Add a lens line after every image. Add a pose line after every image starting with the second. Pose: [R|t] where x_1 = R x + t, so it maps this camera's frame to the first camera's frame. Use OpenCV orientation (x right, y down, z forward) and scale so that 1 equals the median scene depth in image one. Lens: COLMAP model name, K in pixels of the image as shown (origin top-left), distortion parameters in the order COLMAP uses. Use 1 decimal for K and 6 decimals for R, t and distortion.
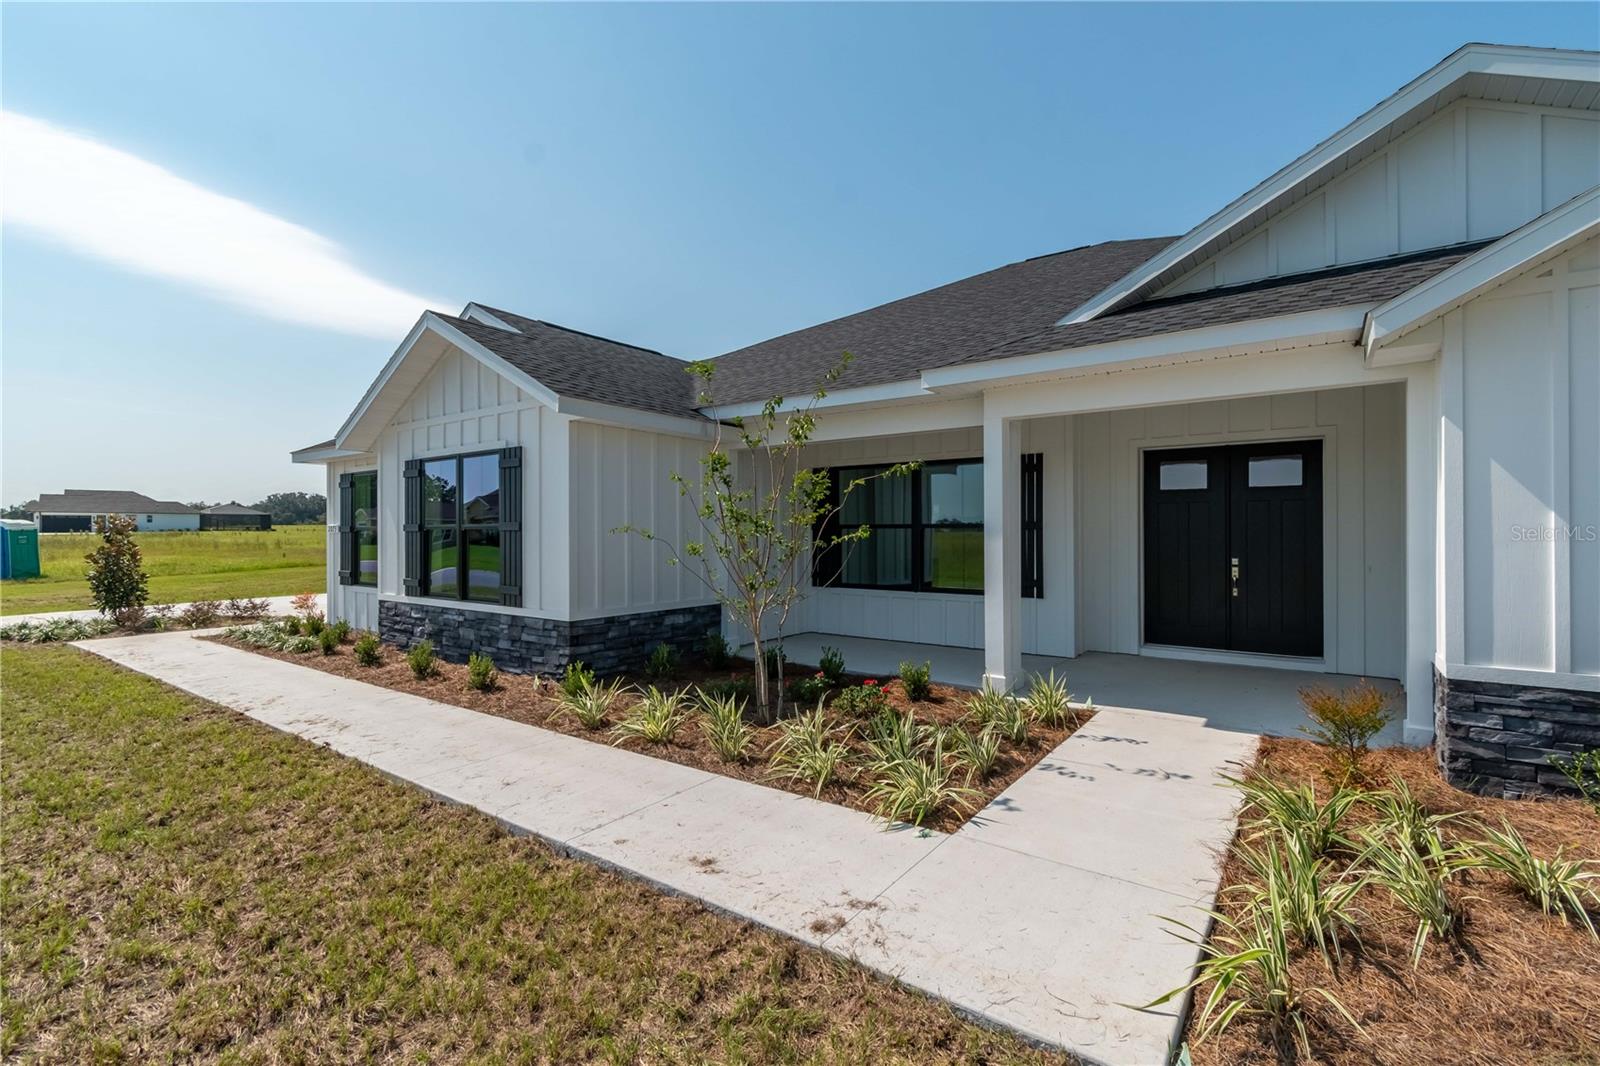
lens RADIAL K [[712.0, 0, 800.0], [0, 712.0, 533.0], [0, 0, 1]] dist [-0.000252, -0.000008]
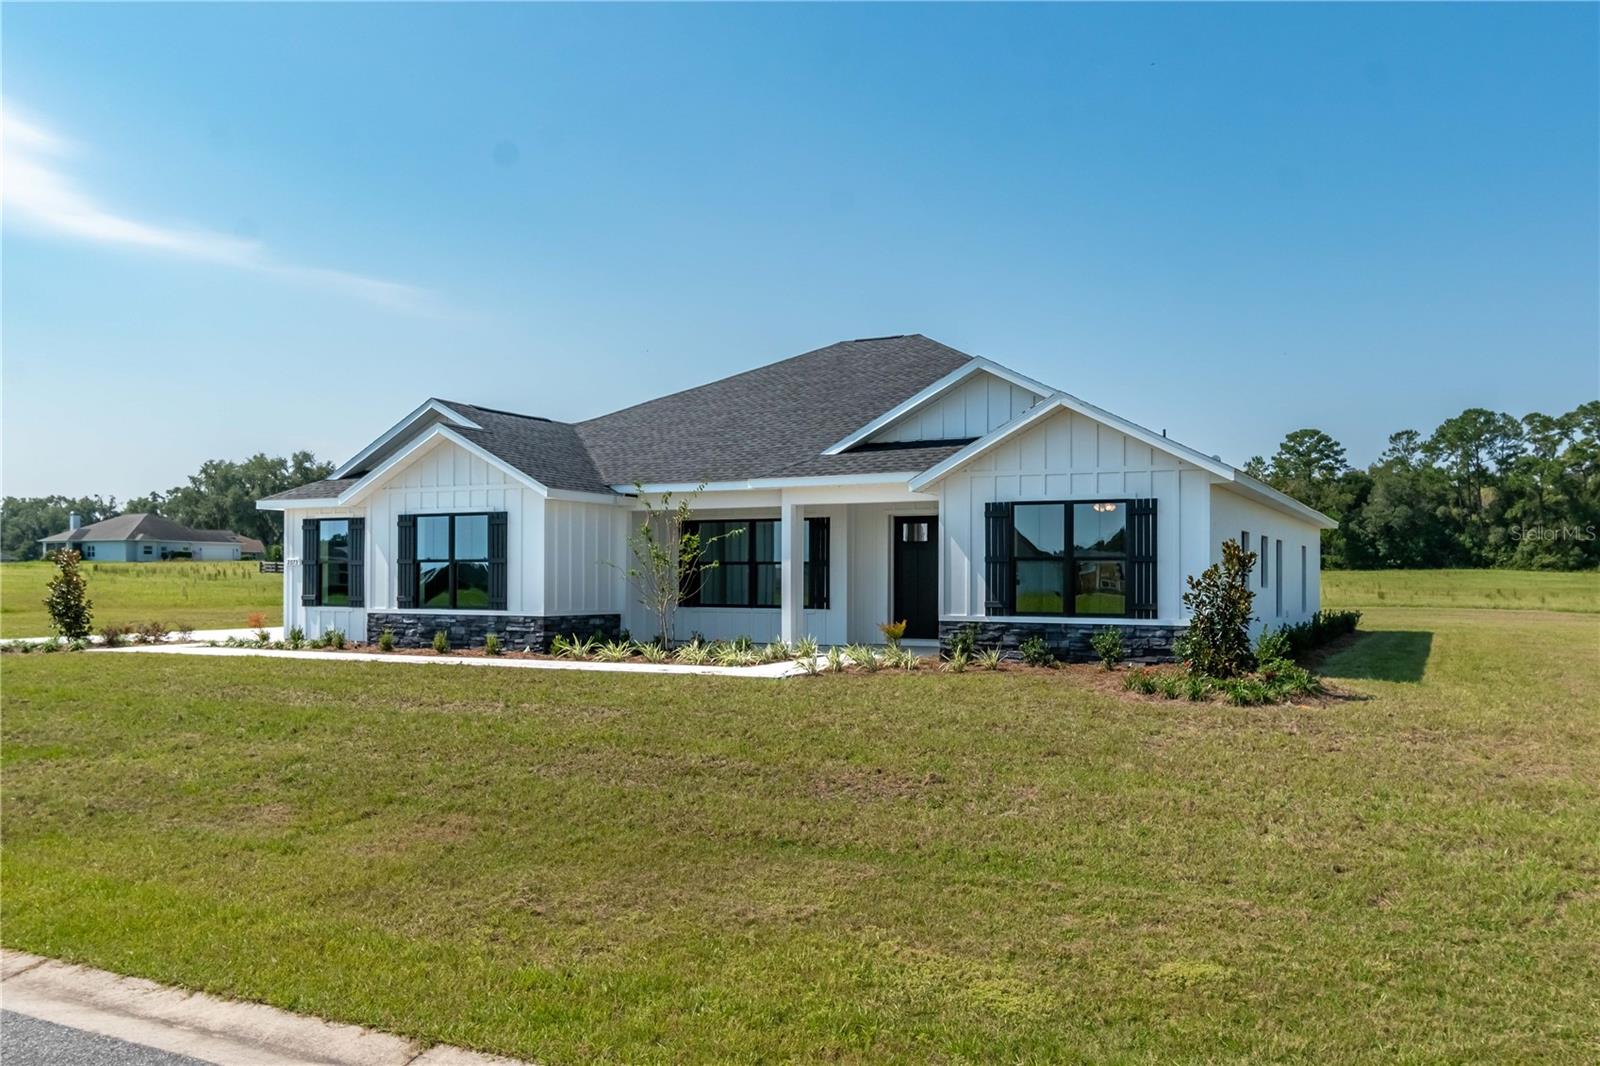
lens RADIAL K [[1163.0, 0, 800.0], [0, 1163.0, 533.0], [0, 0, 1]] dist [0.001841, 0.000312]
pose [[0.987217, 0.012178, 0.158918, -0.148672], [-0.005763, 0.999152, -0.040770, 0.031282], [-0.159279, 0.039333, 0.986450, -1.700827]]
